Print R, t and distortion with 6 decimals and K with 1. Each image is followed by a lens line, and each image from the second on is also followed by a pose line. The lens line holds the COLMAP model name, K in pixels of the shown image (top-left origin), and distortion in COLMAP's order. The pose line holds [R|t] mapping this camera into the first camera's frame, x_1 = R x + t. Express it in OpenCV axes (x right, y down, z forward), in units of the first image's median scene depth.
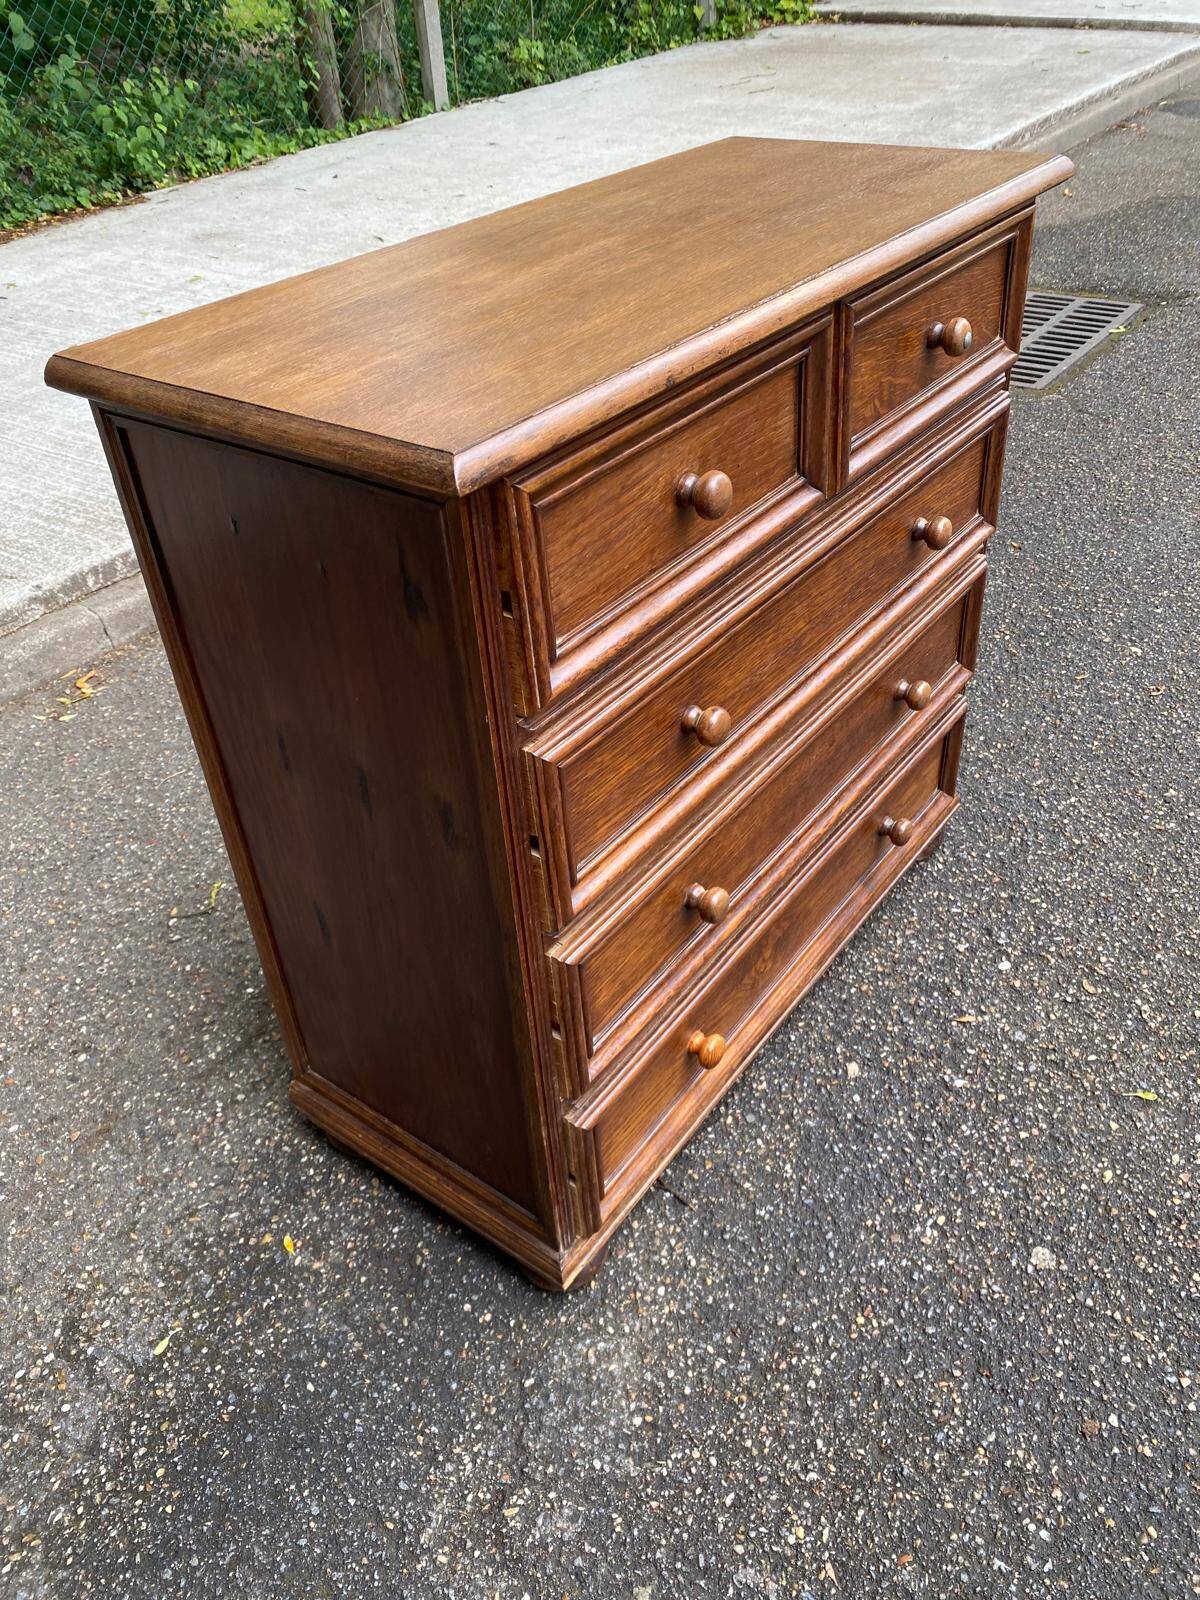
lens RADIAL K [[1224.0, 0, 595.4], [0, 1224.0, 790.8], [0, 0, 1]] dist [0.004476, -0.000509]
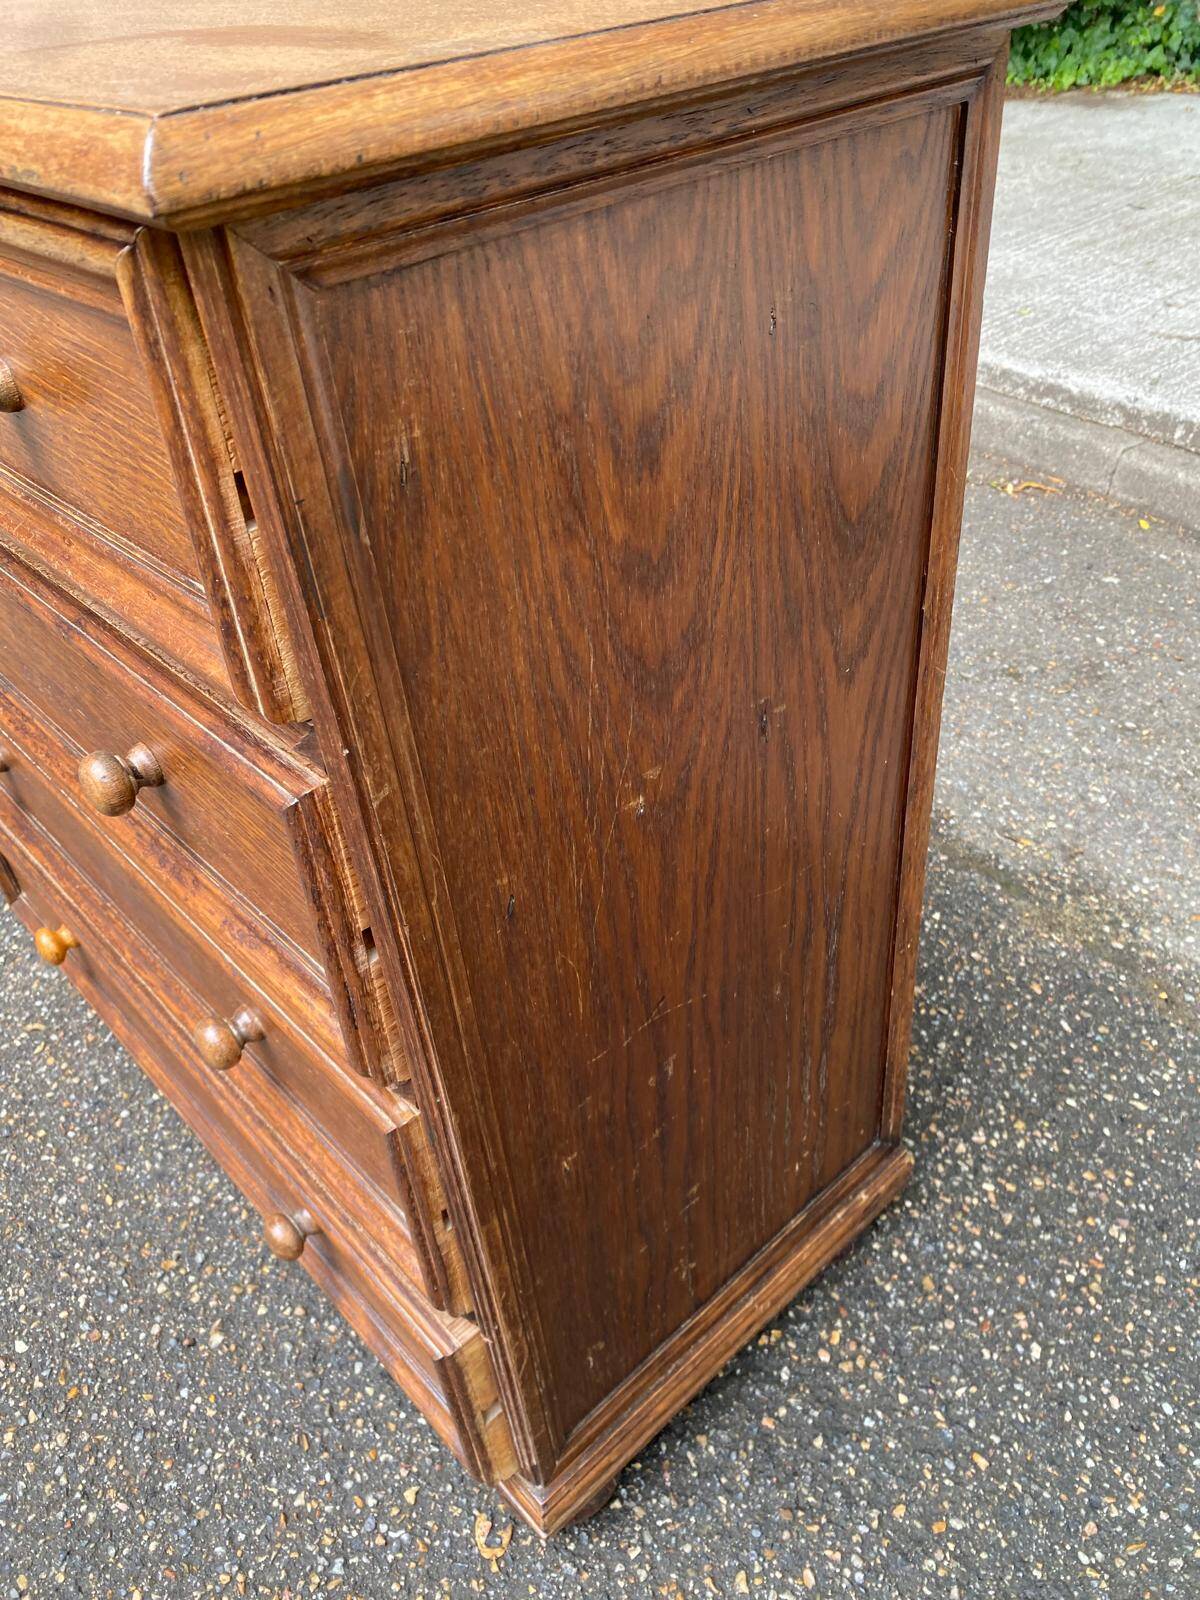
lens RADIAL K [[1217.9, 0, 621.1], [0, 1217.9, 804.0], [0, 0, 1]] dist [0.001154, 0.000472]
pose [[-0.305794, 0.644149, -0.701114, 0.948859], [-0.491851, 0.523639, 0.695618, -0.869212], [0.815213, 0.557560, 0.156700, 1.372249]]
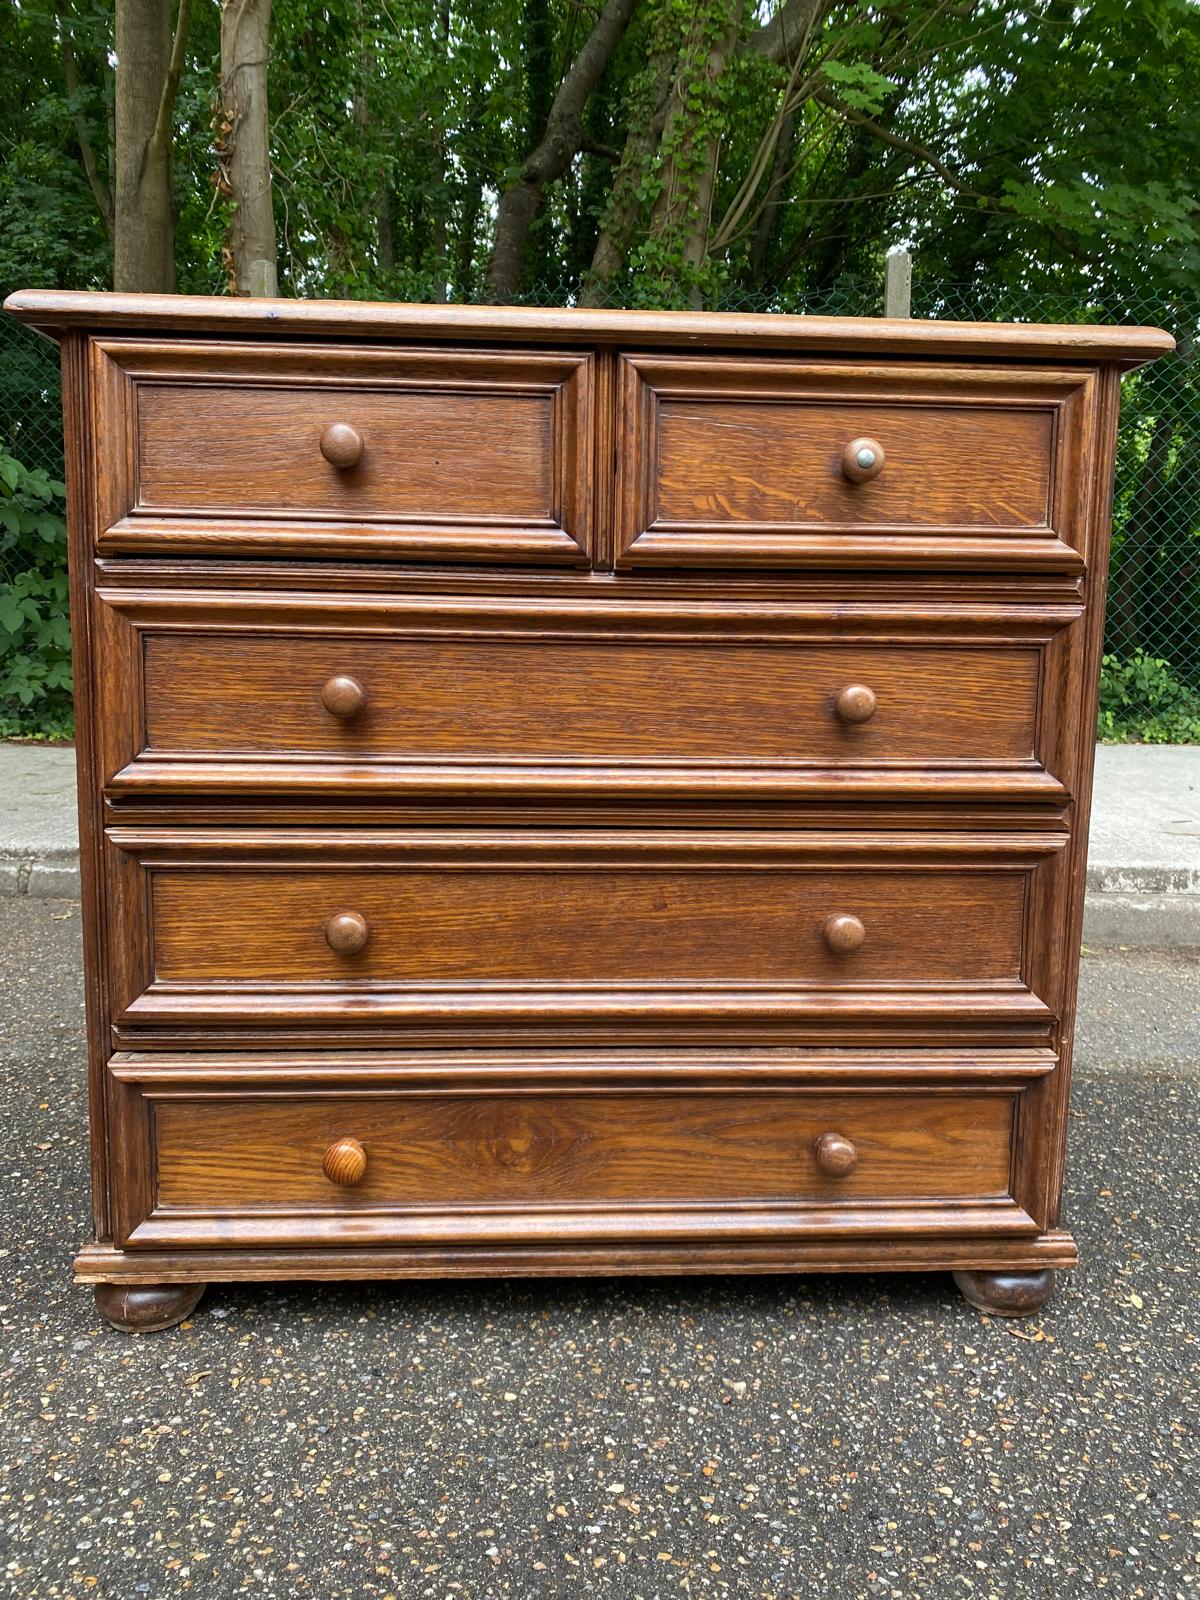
lens RADIAL K [[1224.7, 0, 606.5], [0, 1224.7, 802.6], [0, 0, 1]] dist [0.002066, 0.002818]
pose [[0.532409, 0.177173, -0.827738, 1.267524], [-0.542377, 0.822154, -0.172884, -0.131512], [0.649898, 0.540991, 0.533817, 0.756910]]
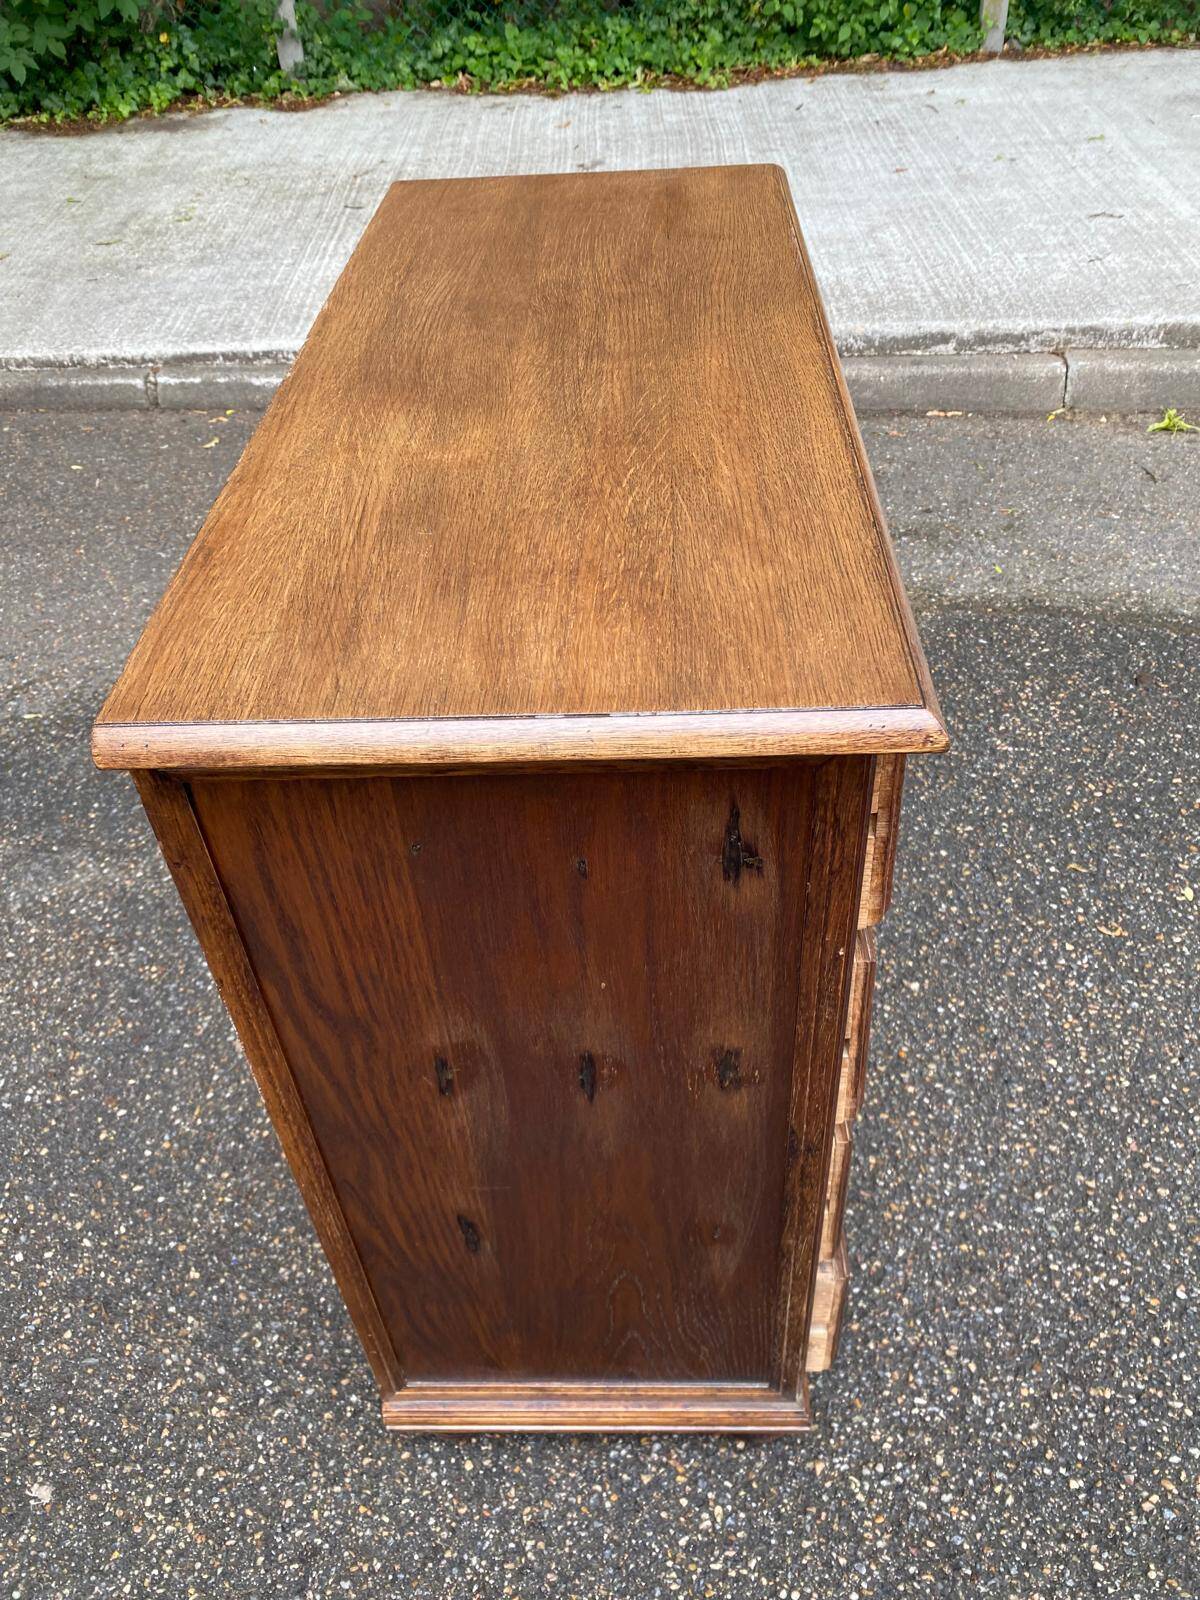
lens RADIAL K [[1224.7, 0, 606.5], [0, 1224.7, 802.6], [0, 0, 1]] dist [0.002066, 0.002818]
pose [[0.537290, 0.580939, -0.611416, 1.188563], [-0.490255, 0.805015, 0.334069, -0.417878], [0.686272, 0.120257, 0.717334, 0.324237]]
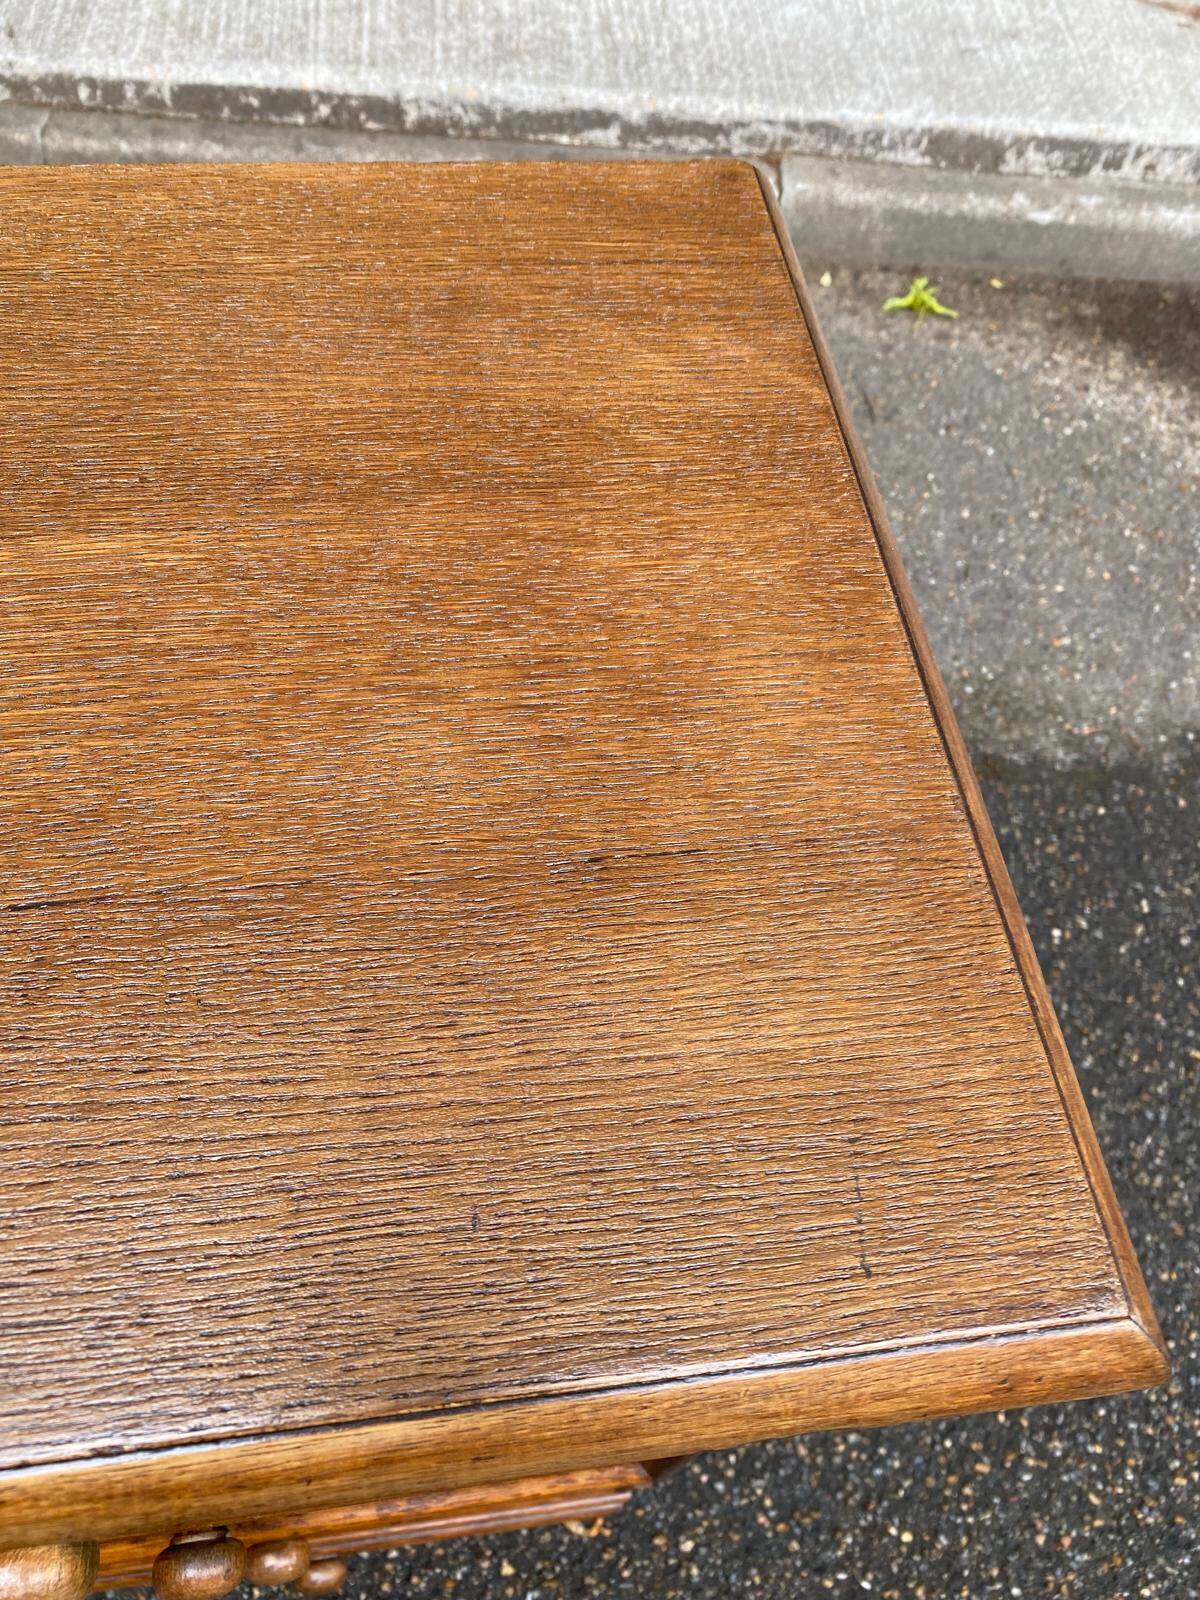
lens RADIAL K [[1233.5, 0, 593.5], [0, 1233.5, 783.1], [0, 0, 1]] dist [-0.000541, -0.004643]
pose [[0.589071, 0.730738, -0.344989, 0.685160], [-0.560161, 0.676964, 0.477430, -0.836439], [0.582422, -0.087991, 0.808111, 1.057588]]
